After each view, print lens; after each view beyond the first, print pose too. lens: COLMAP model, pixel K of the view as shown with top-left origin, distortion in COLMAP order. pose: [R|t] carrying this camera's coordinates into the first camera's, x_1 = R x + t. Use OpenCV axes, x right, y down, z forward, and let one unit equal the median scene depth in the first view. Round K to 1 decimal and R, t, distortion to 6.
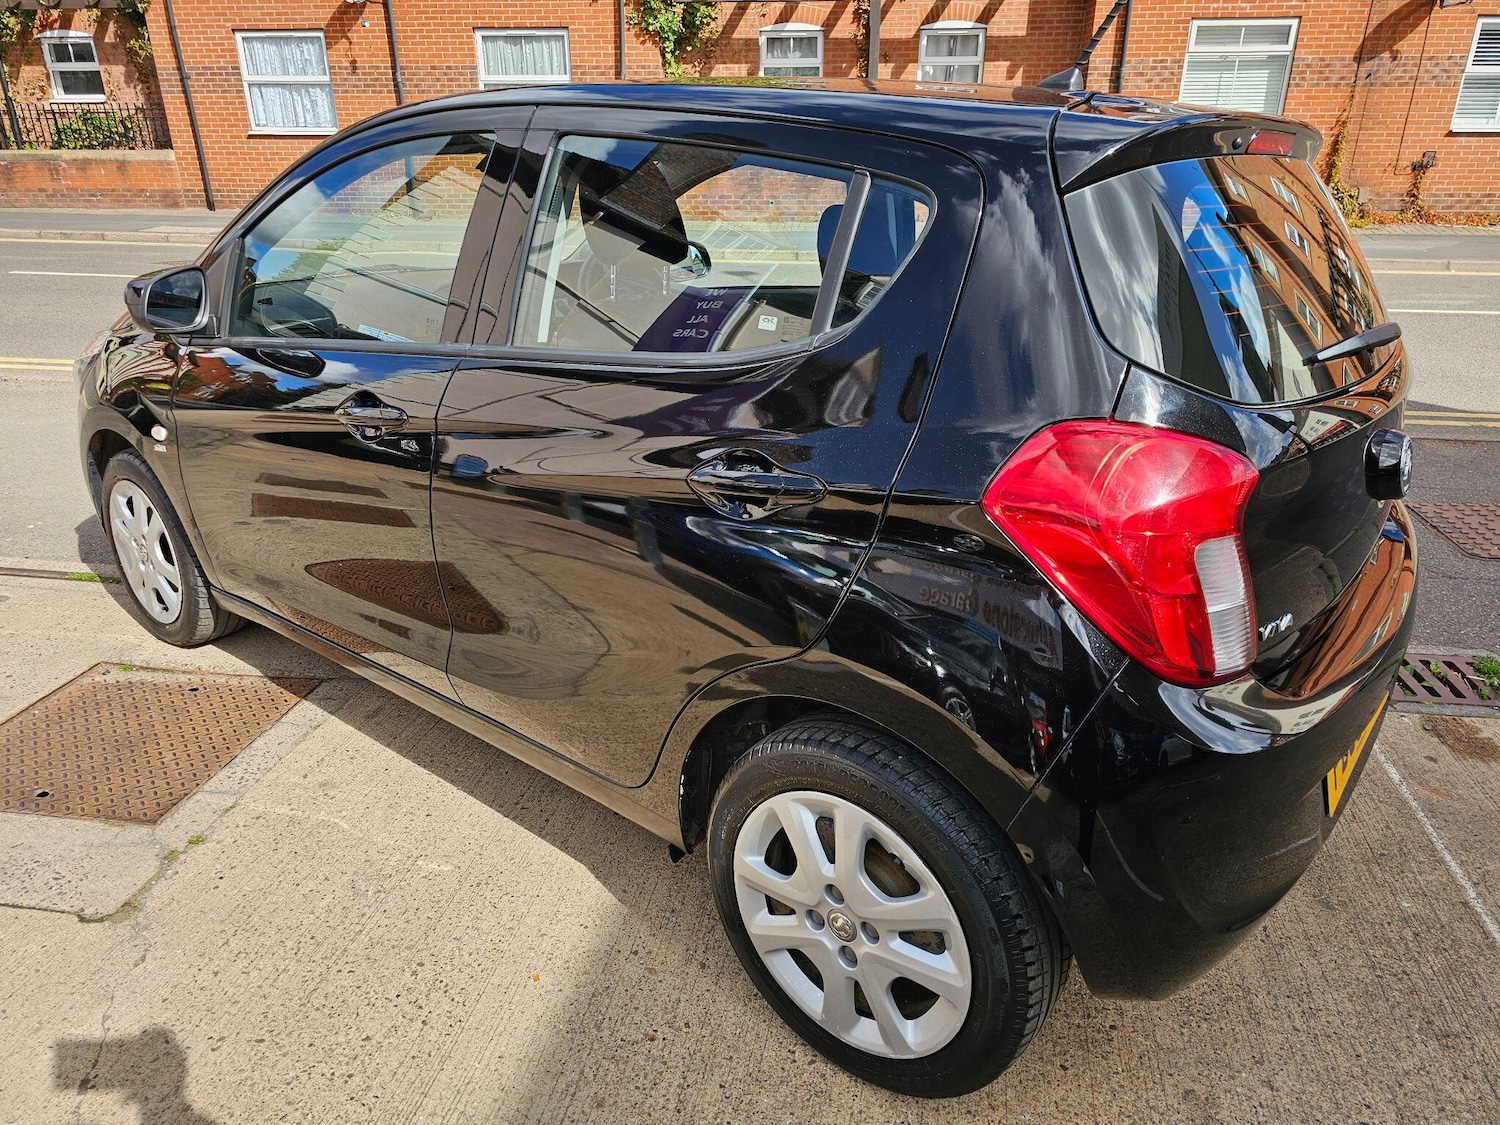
lens RADIAL K [[1002.1, 0, 743.6], [0, 1002.1, 562.3], [0, 0, 1]] dist [0.038534, -0.032129]
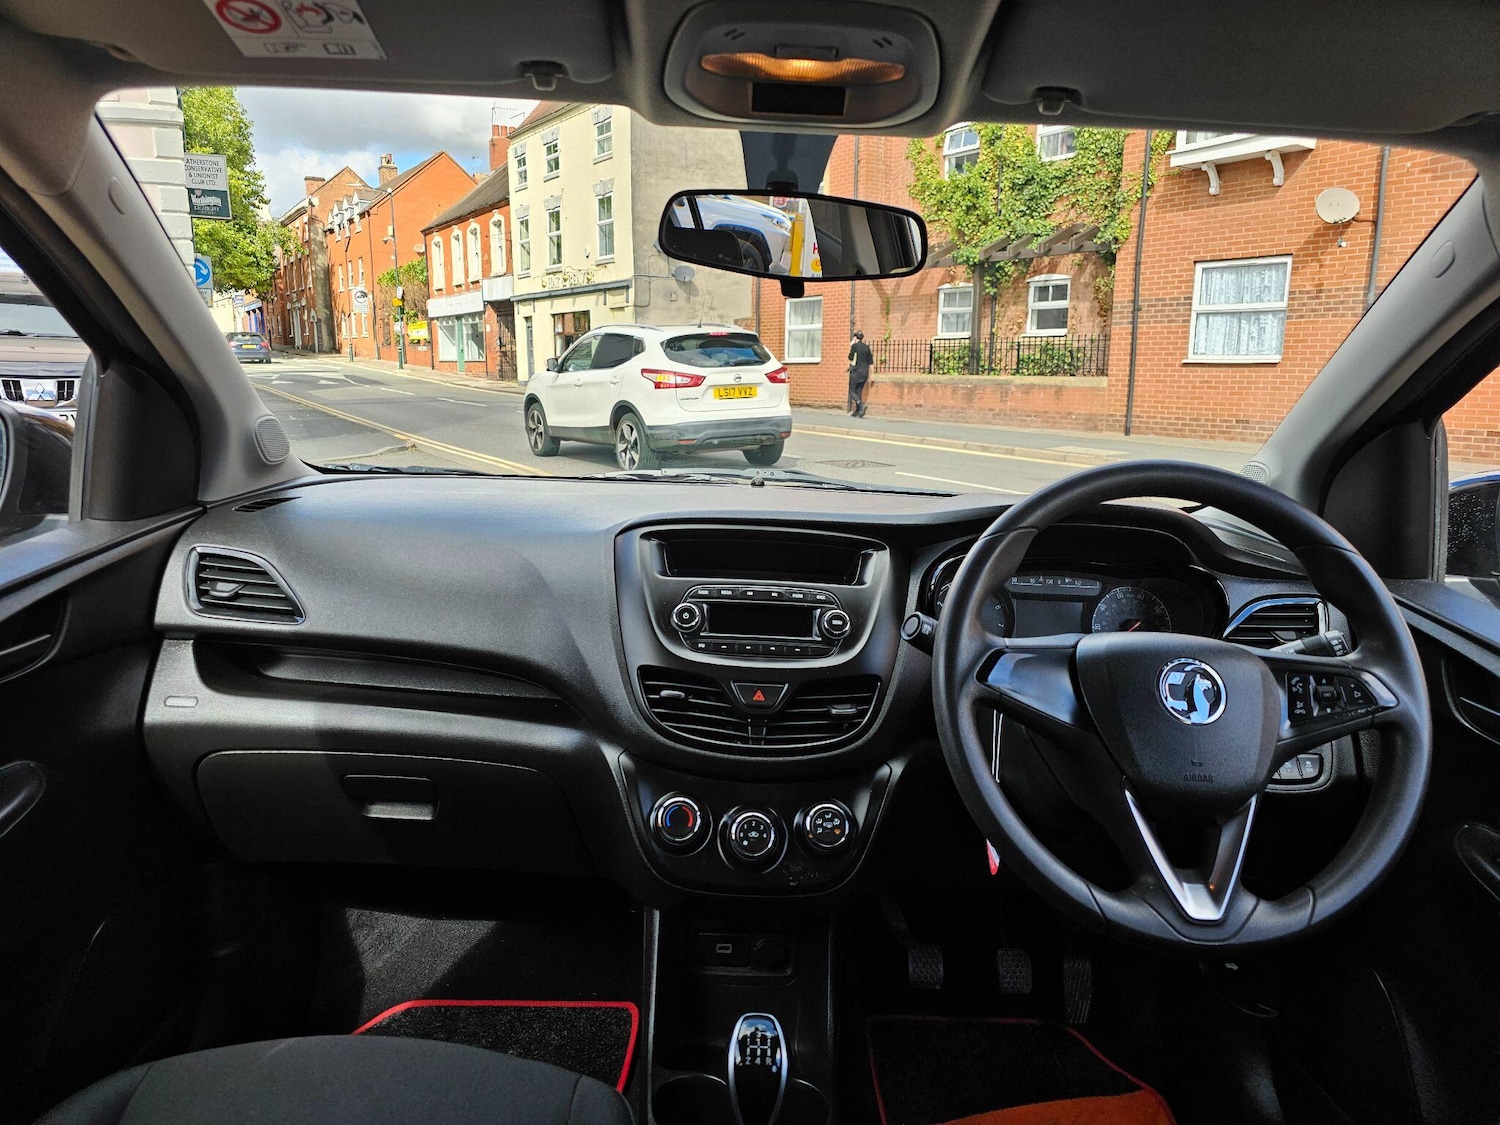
lens RADIAL K [[1014.3, 0, 741.9], [0, 1014.3, 546.5], [0, 0, 1]] dist [0.047447, -0.048959]
pose [[0.634309, 0.144097, -0.759532, 0.004480], [-0.318855, 0.943781, -0.087234, -0.046088], [0.704261, 0.297513, 0.644594, 0.149611]]
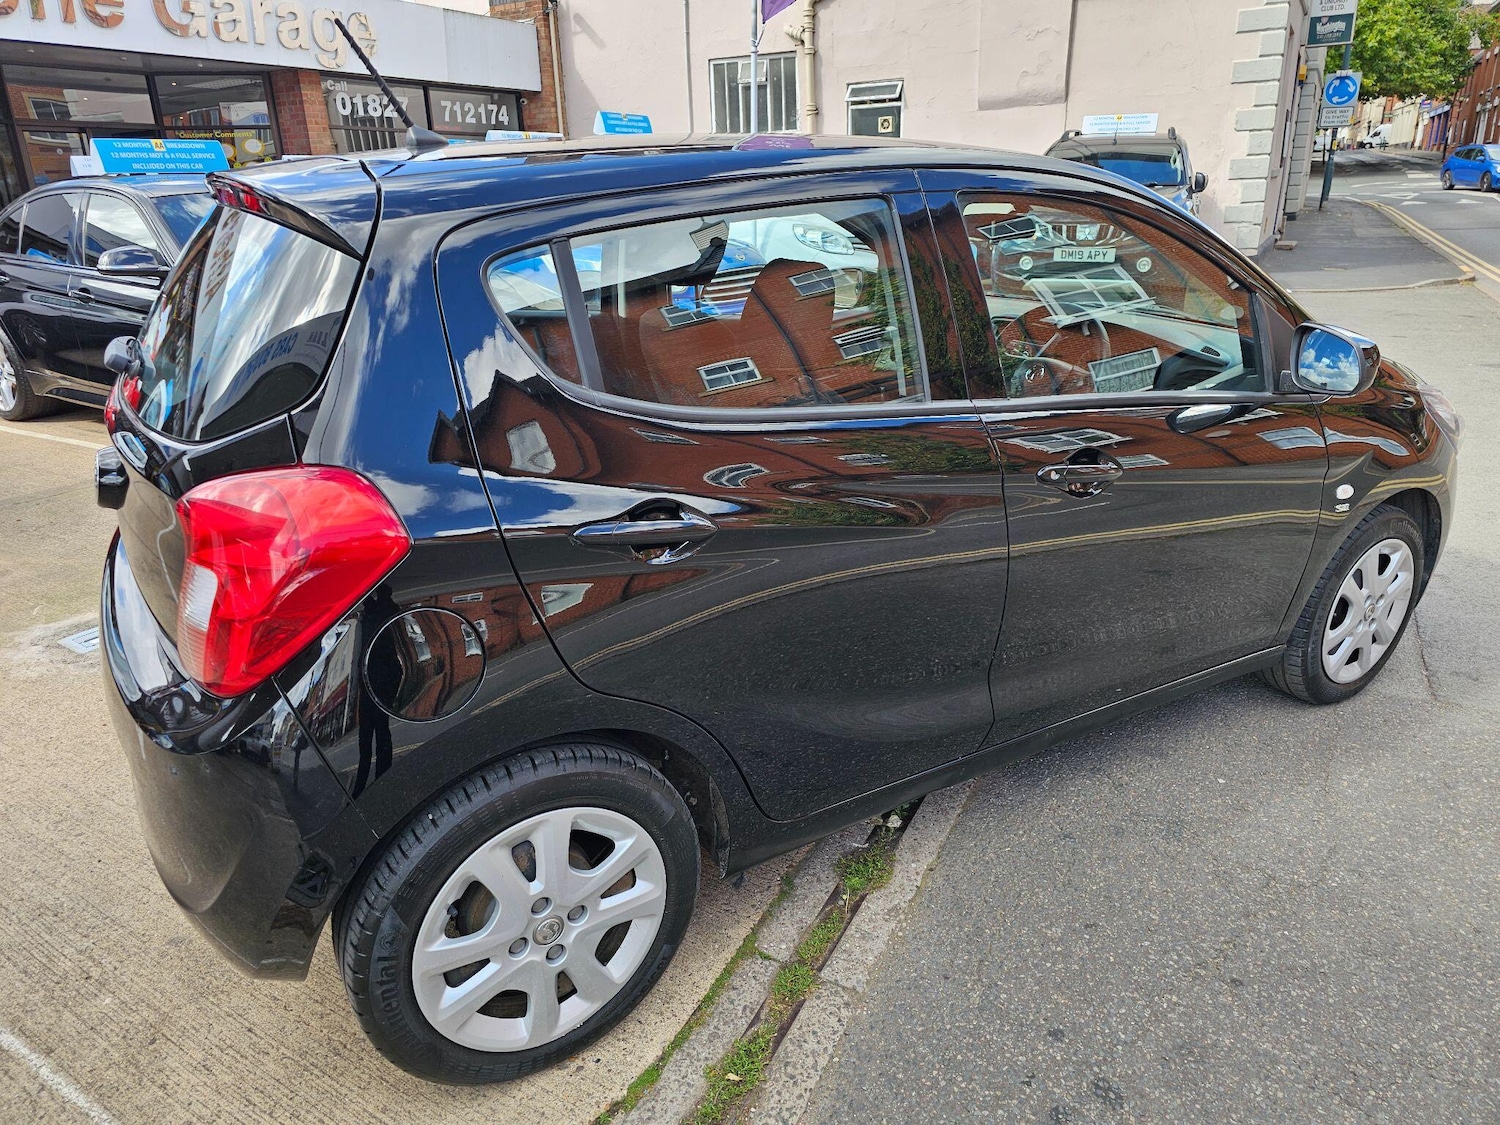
lens RADIAL K [[1001.4, 0, 745.7], [0, 1001.4, 557.9], [0, 0, 1]] dist [0.047159, -0.037862]
pose [[-0.314345, 0.334060, -0.888589, 0.158212], [-0.356123, 0.826181, 0.436579, -0.083839], [0.879980, 0.453683, -0.140739, 0.199025]]
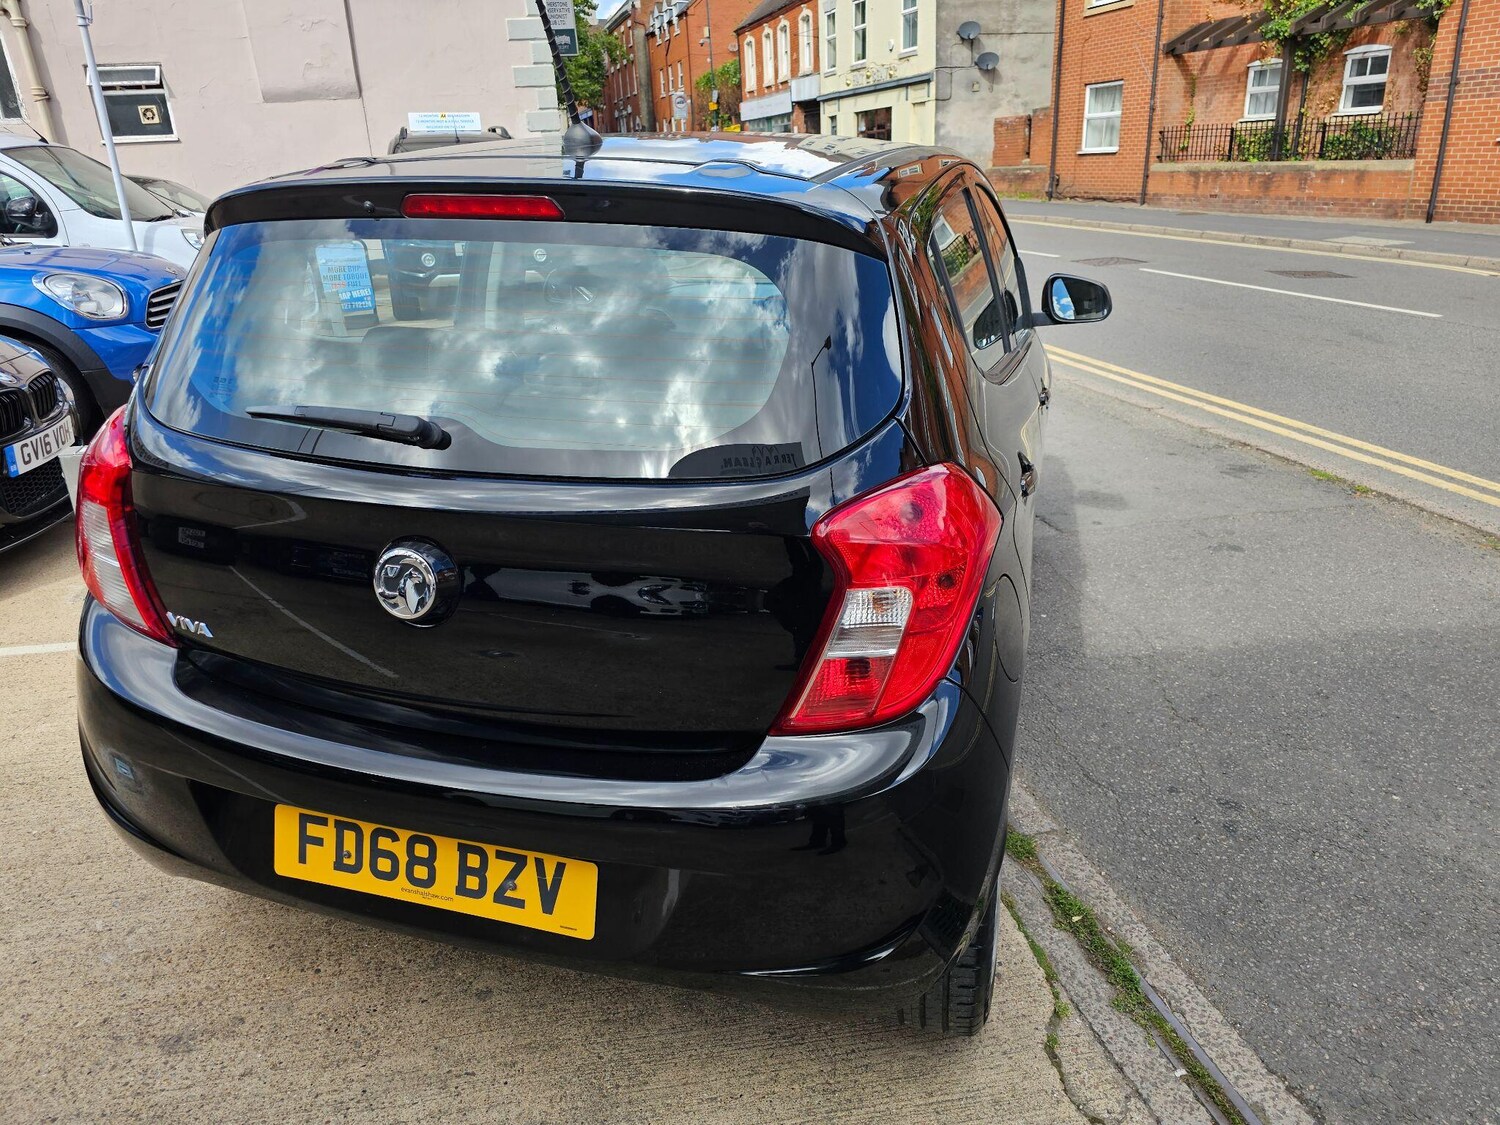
lens RADIAL K [[1008.9, 0, 760.5], [0, 1008.9, 556.8], [0, 0, 1]] dist [0.039530, -0.033285]
pose [[0.397160, 0.322275, -0.859303, 0.162828], [-0.331631, 0.923445, 0.193055, -0.041408], [0.855736, 0.208298, 0.473632, 0.091857]]
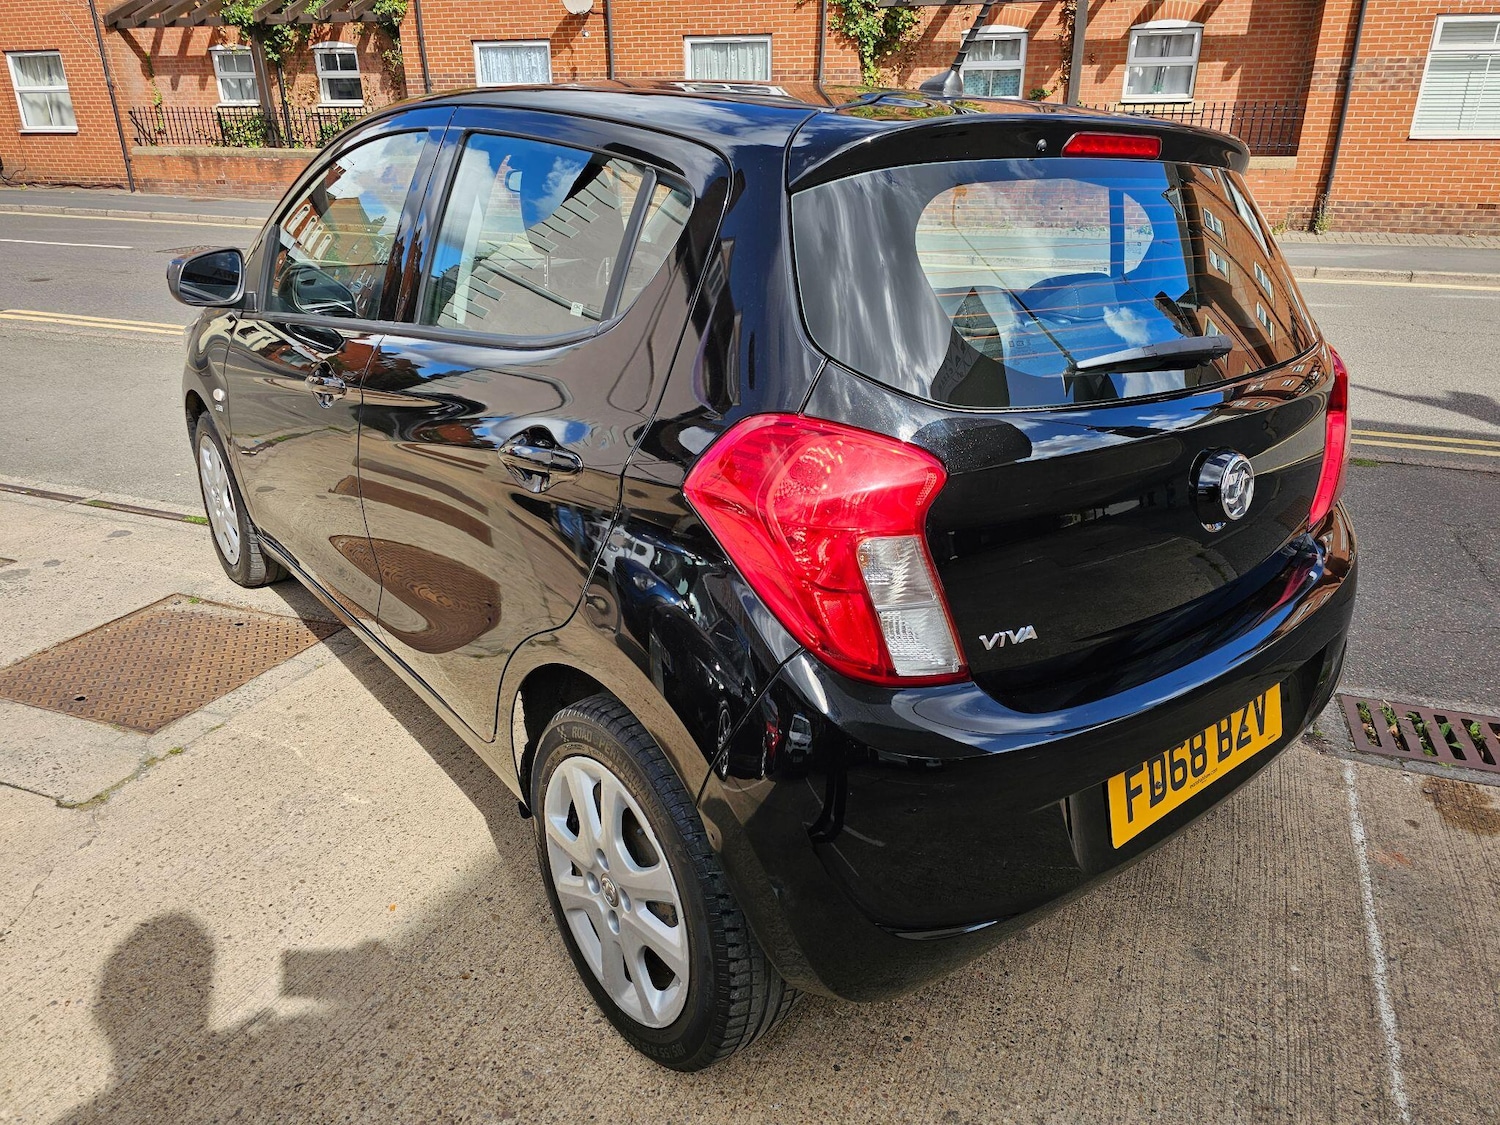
lens RADIAL K [[999.8, 0, 761.6], [0, 999.8, 546.4], [0, 0, 1]] dist [0.041408, -0.034543]
pose [[0.980323, 0.078576, -0.181086, 0.042763], [-0.081346, 0.996655, -0.007910, 0.000274], [0.179858, 0.022485, 0.983436, -0.000003]]
